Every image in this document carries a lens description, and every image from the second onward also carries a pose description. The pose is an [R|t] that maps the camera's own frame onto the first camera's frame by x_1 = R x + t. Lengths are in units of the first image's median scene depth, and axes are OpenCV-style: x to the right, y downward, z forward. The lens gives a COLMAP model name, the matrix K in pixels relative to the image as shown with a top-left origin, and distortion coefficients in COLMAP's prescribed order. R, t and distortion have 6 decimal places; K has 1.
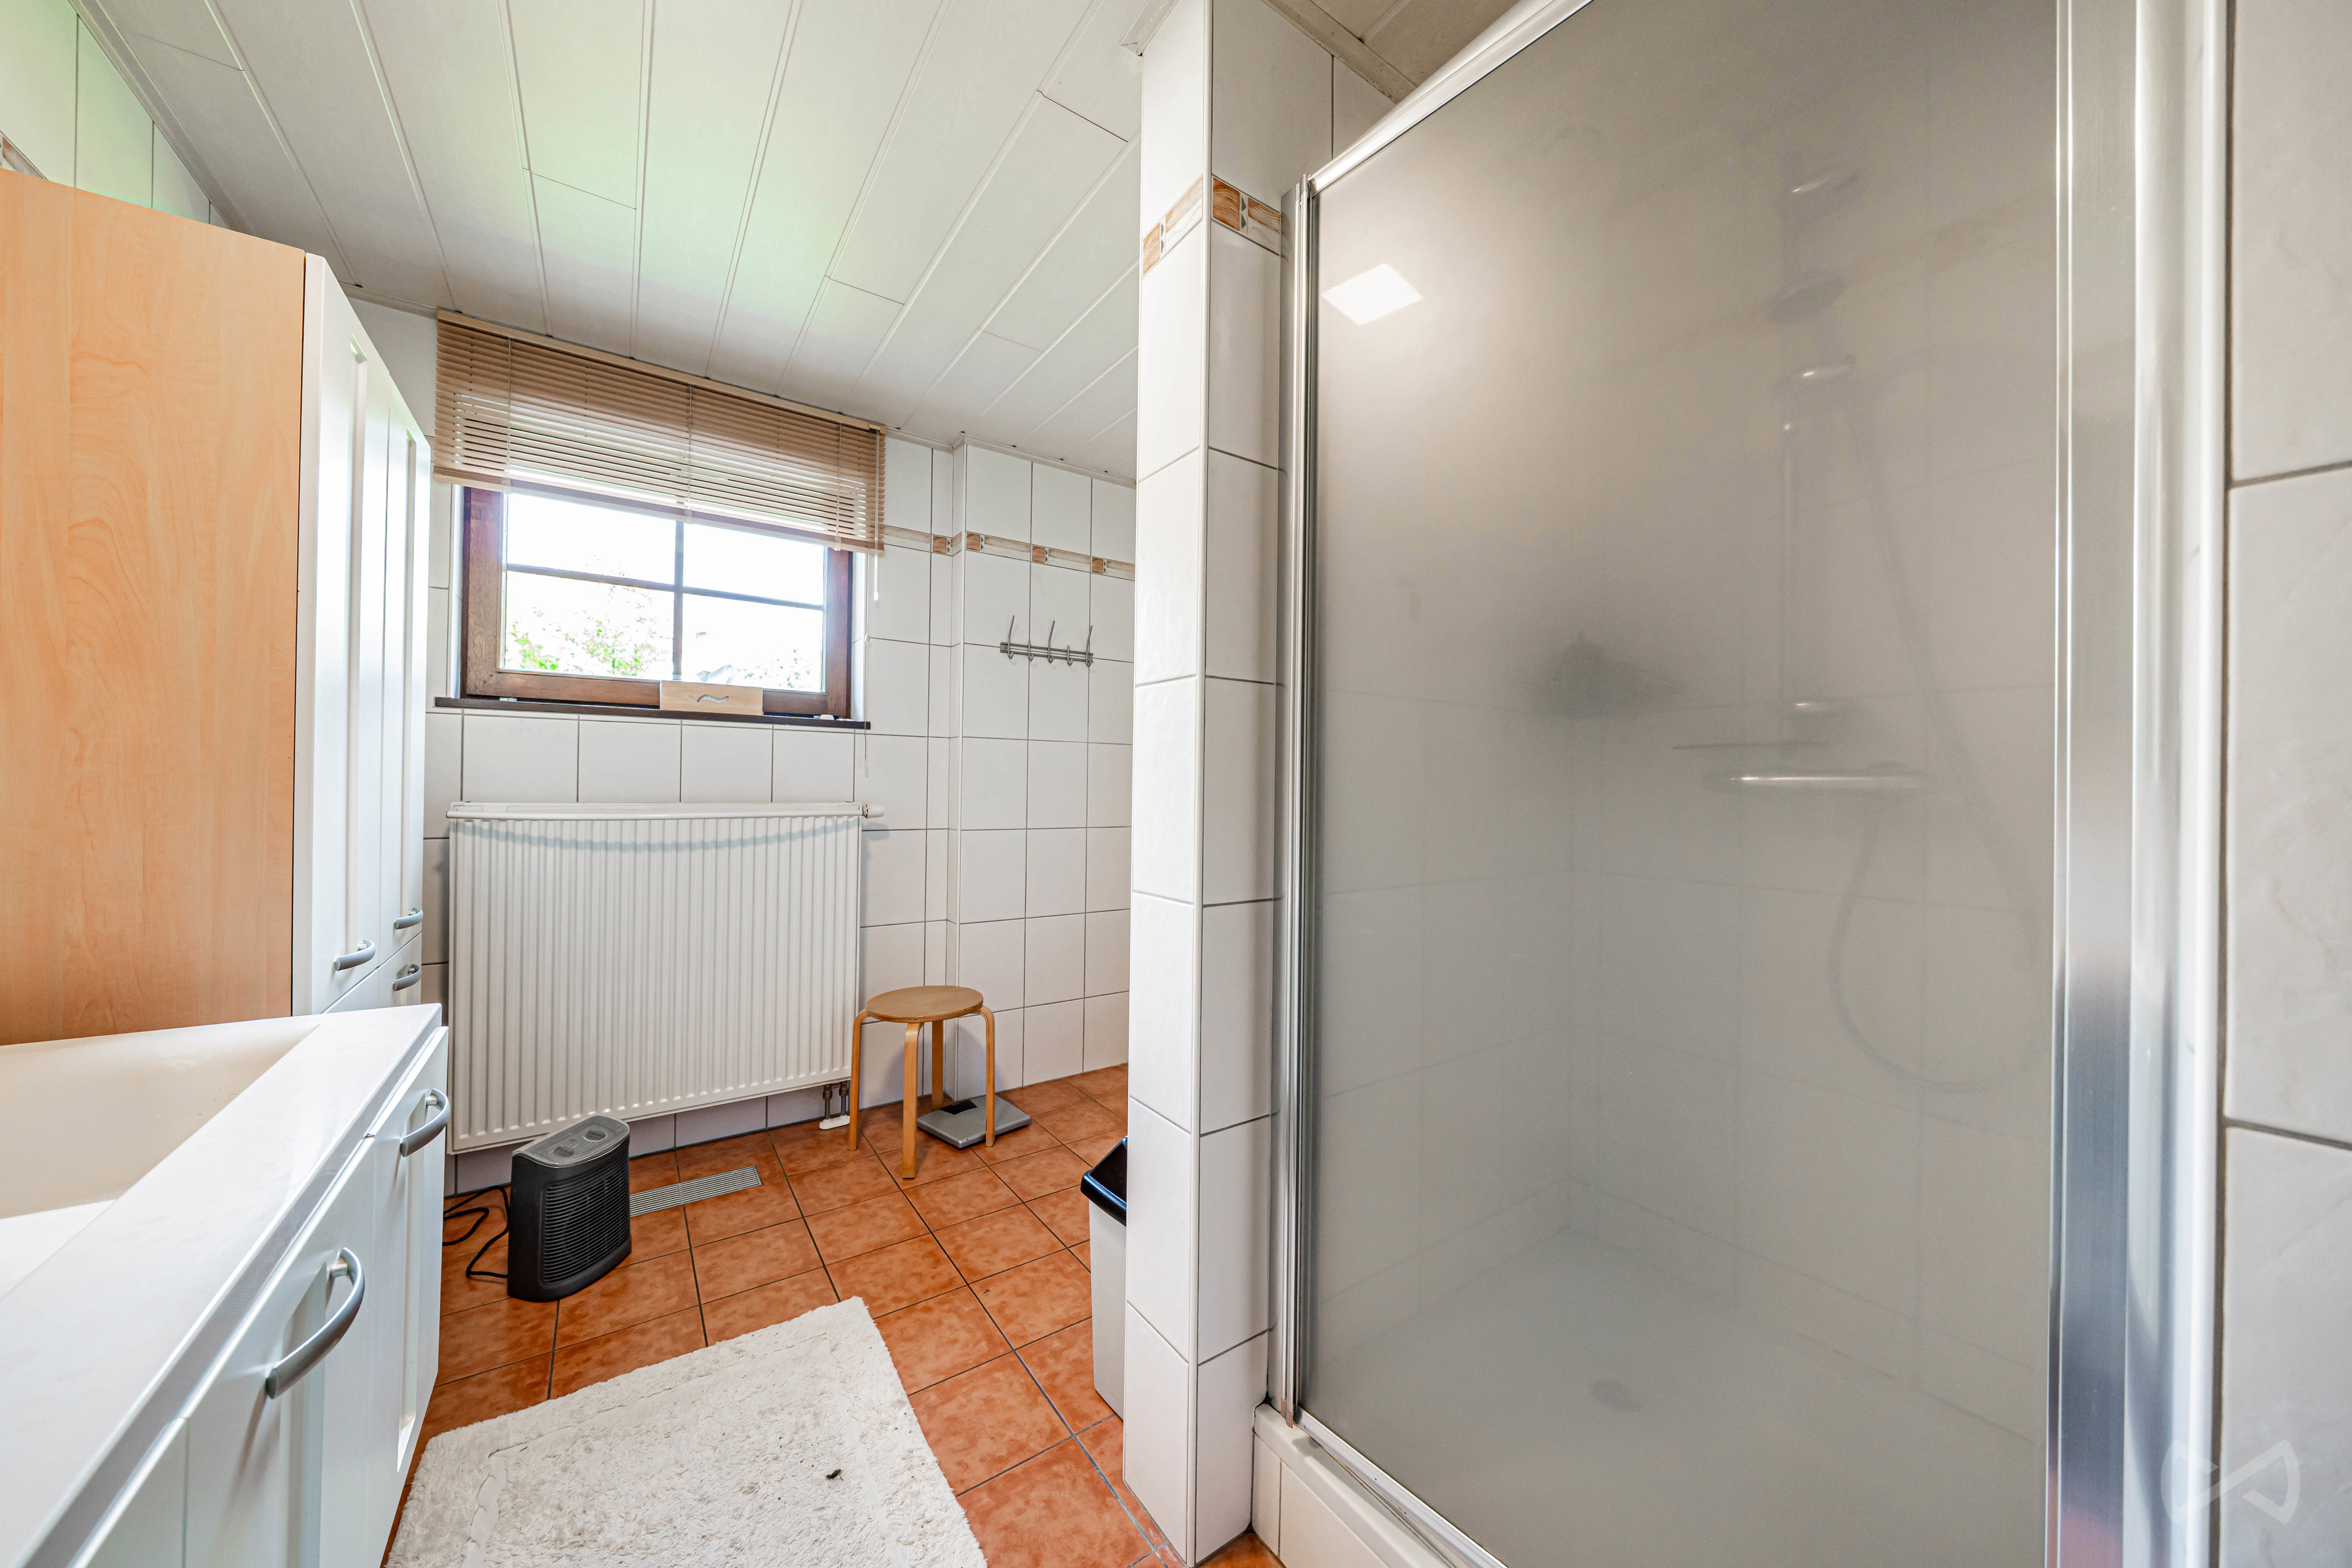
lens RADIAL K [[830.9, 0, 1167.5], [0, 830.9, 782.7], [0, 0, 1]] dist [-0.004493, -0.000207]
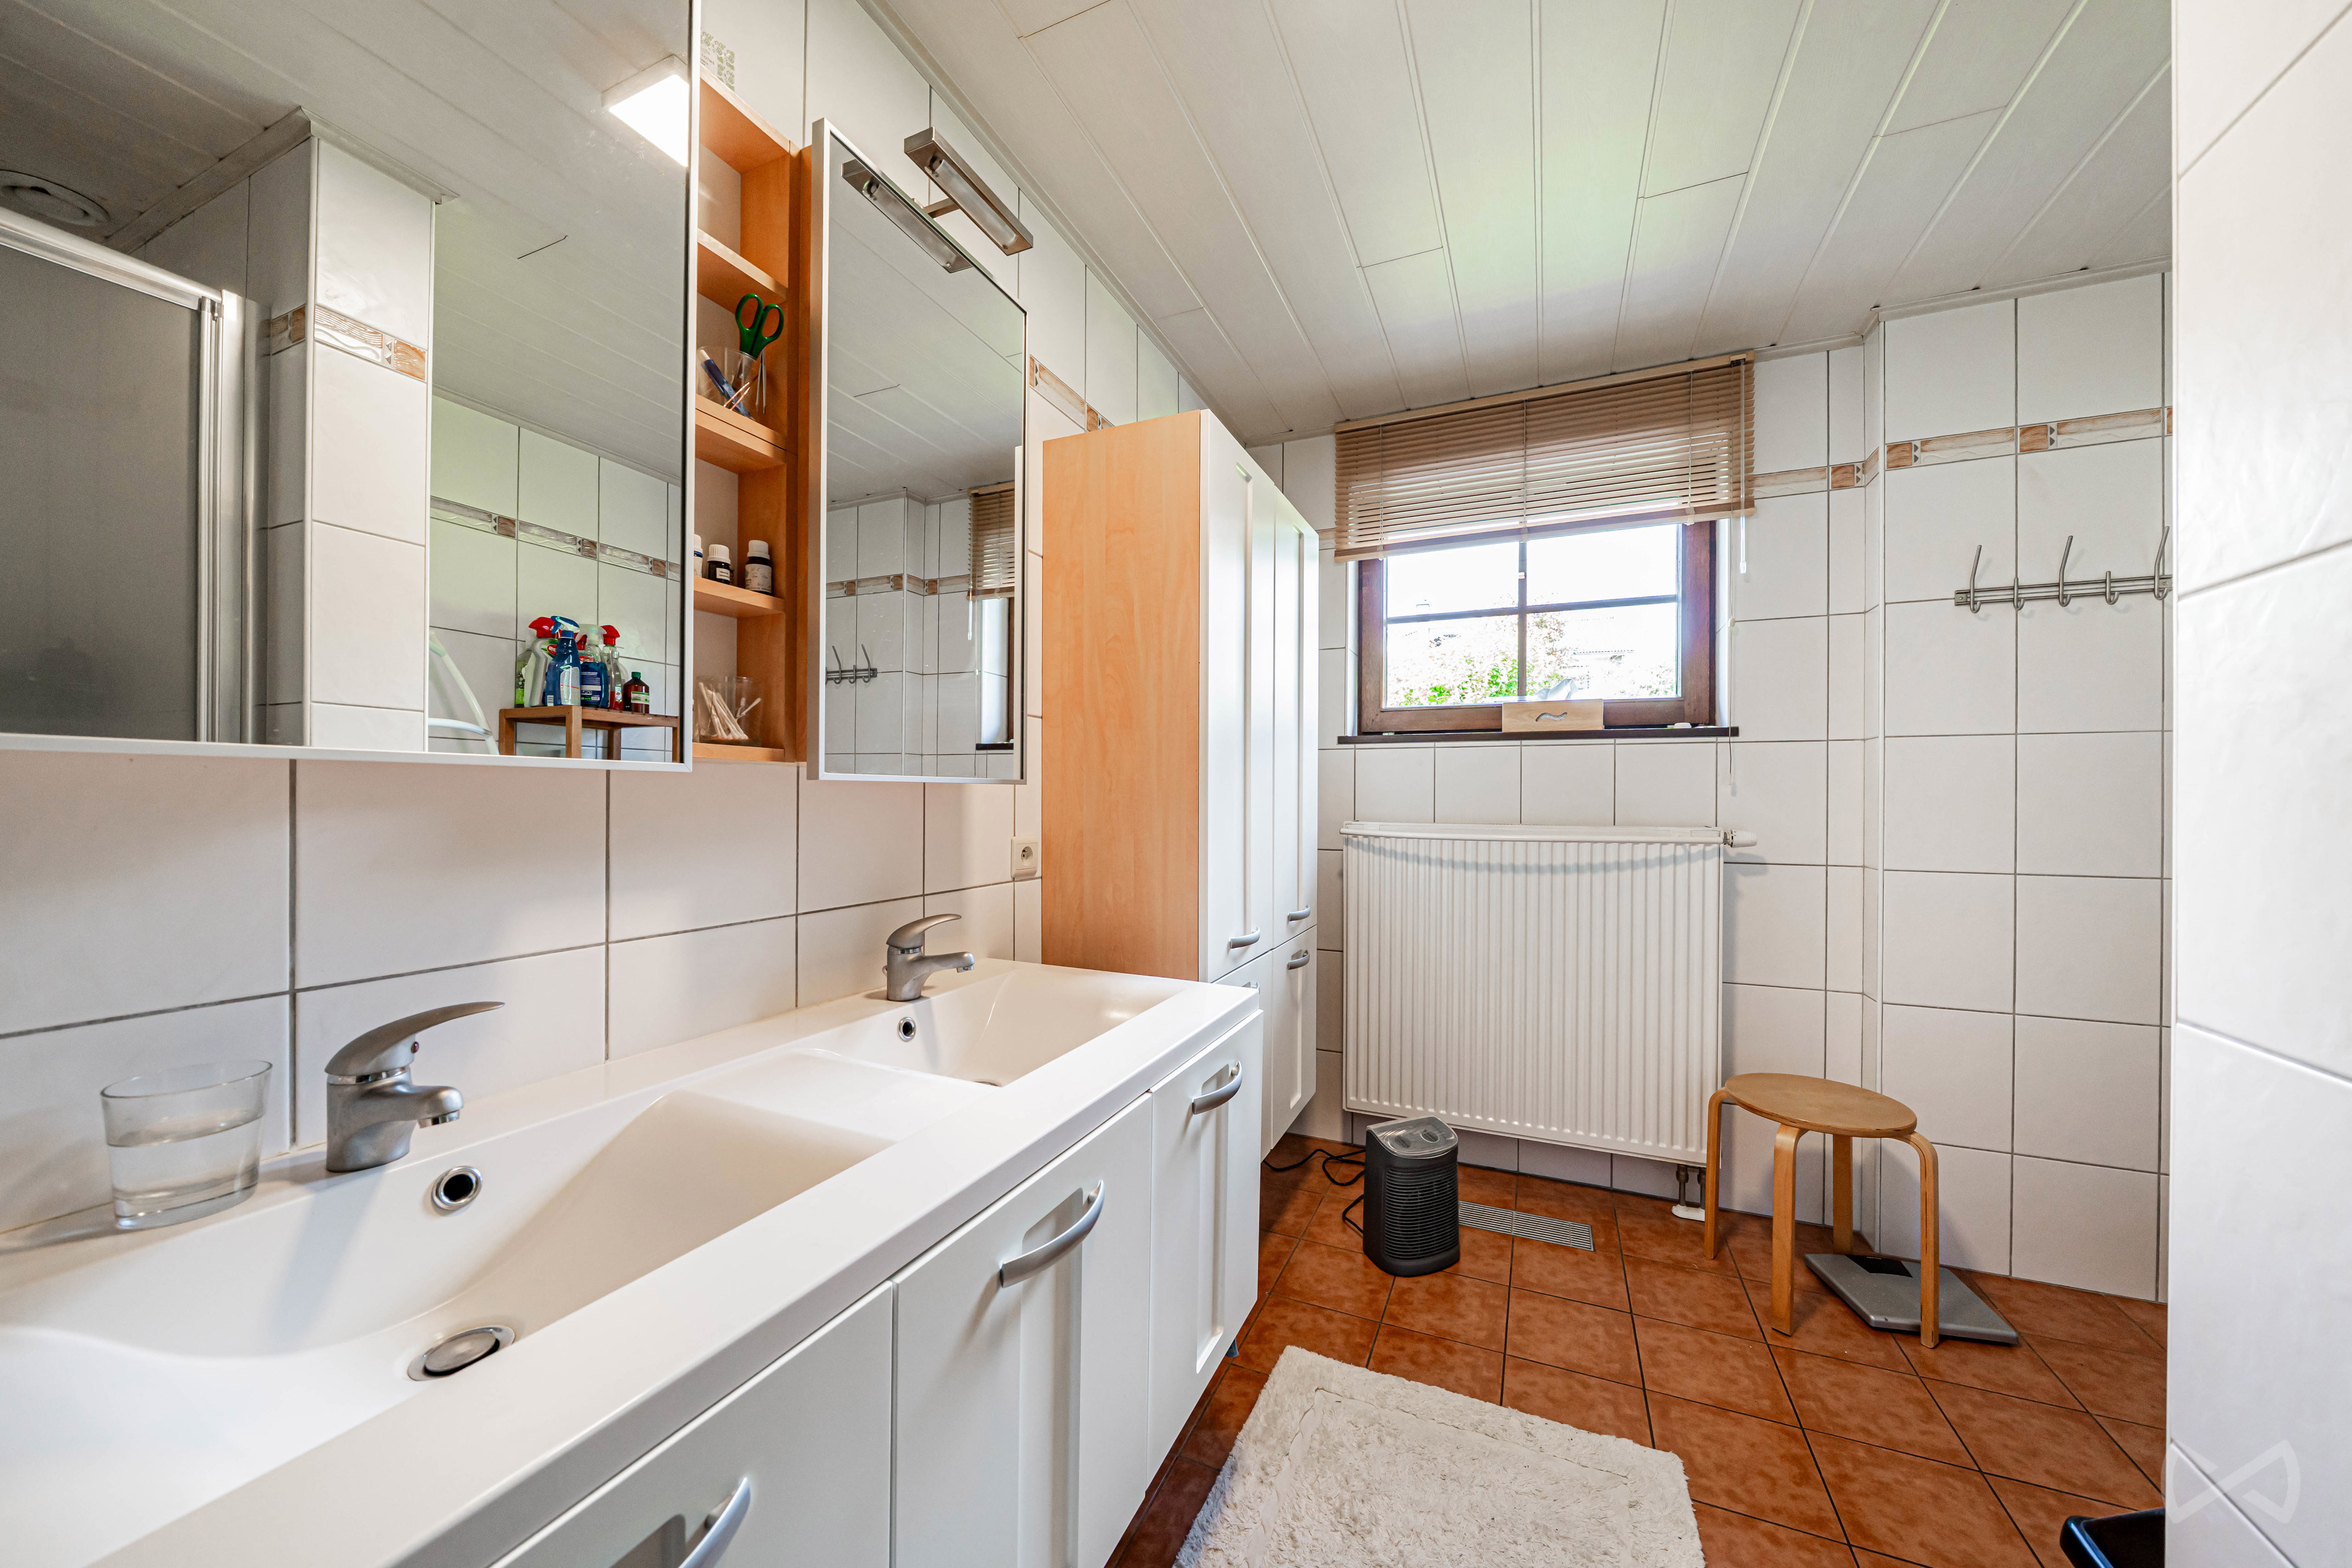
lens RADIAL K [[823.7, 0, 1169.4], [0, 823.7, 798.4], [0, 0, 1]] dist [-0.005265, -0.000097]
pose [[0.519164, -0.011217, -0.854601, 0.035755], [0.004530, 0.999936, -0.010373, 0.001200], [0.854662, 0.001514, 0.519182, 0.138107]]
